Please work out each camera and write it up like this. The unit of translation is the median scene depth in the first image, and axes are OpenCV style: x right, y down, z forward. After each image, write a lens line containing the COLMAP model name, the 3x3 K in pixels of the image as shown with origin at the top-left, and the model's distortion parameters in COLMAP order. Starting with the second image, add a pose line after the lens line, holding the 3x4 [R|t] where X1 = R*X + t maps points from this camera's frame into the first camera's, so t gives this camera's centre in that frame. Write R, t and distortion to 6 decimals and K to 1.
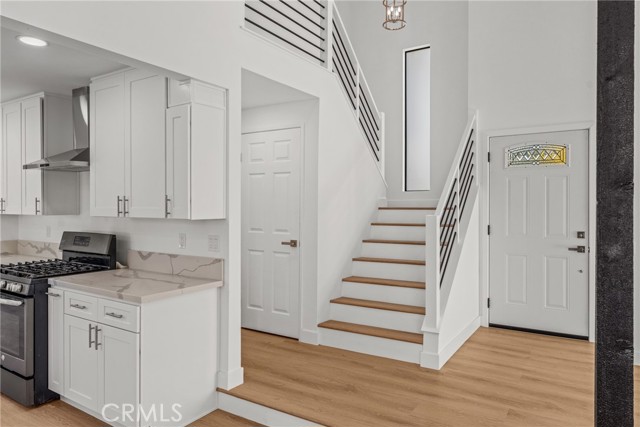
lens RADIAL K [[429.2, 0, 319.7], [0, 429.2, 205.8], [0, 0, 1]] dist [0.001547, 0.001084]
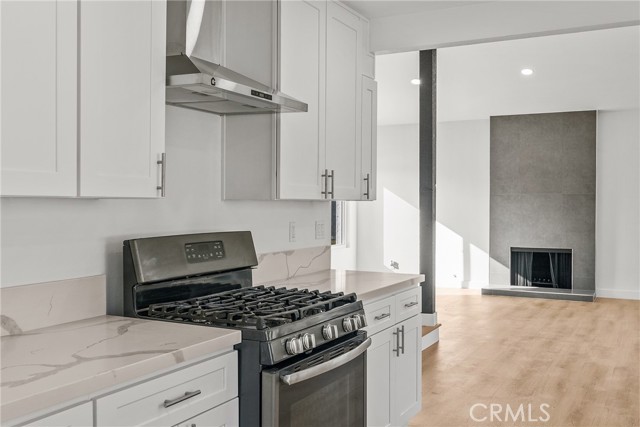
lens RADIAL K [[642.3, 0, 320.0], [0, 642.3, 213.5], [0, 0, 1]] dist [0.000200, -0.001189]
pose [[-0.091841, -0.019134, 0.995590, -1.434049], [-0.000586, 0.999816, 0.019161, 0.029815], [-0.995774, 0.001176, -0.091835, 1.050712]]
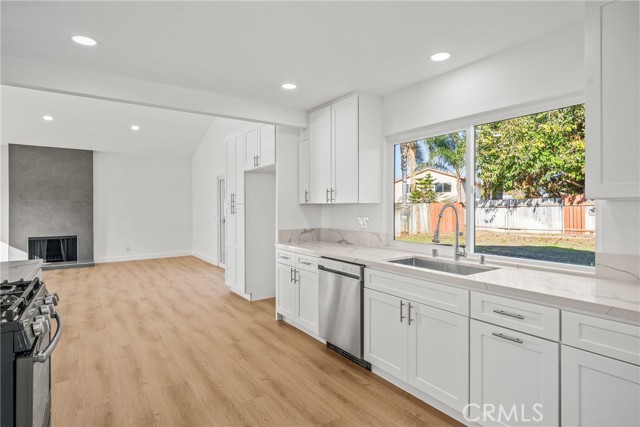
lens RADIAL K [[346.0, 0, 320.0], [0, 346.0, 213.5], [0, 0, 1]] dist [0.000701, 0.000071]
pose [[-0.925645, -0.009589, 0.378273, -1.214902], [-0.003066, 0.999836, 0.017841, 0.037116], [-0.378382, 0.015355, -0.925522, 1.284203]]
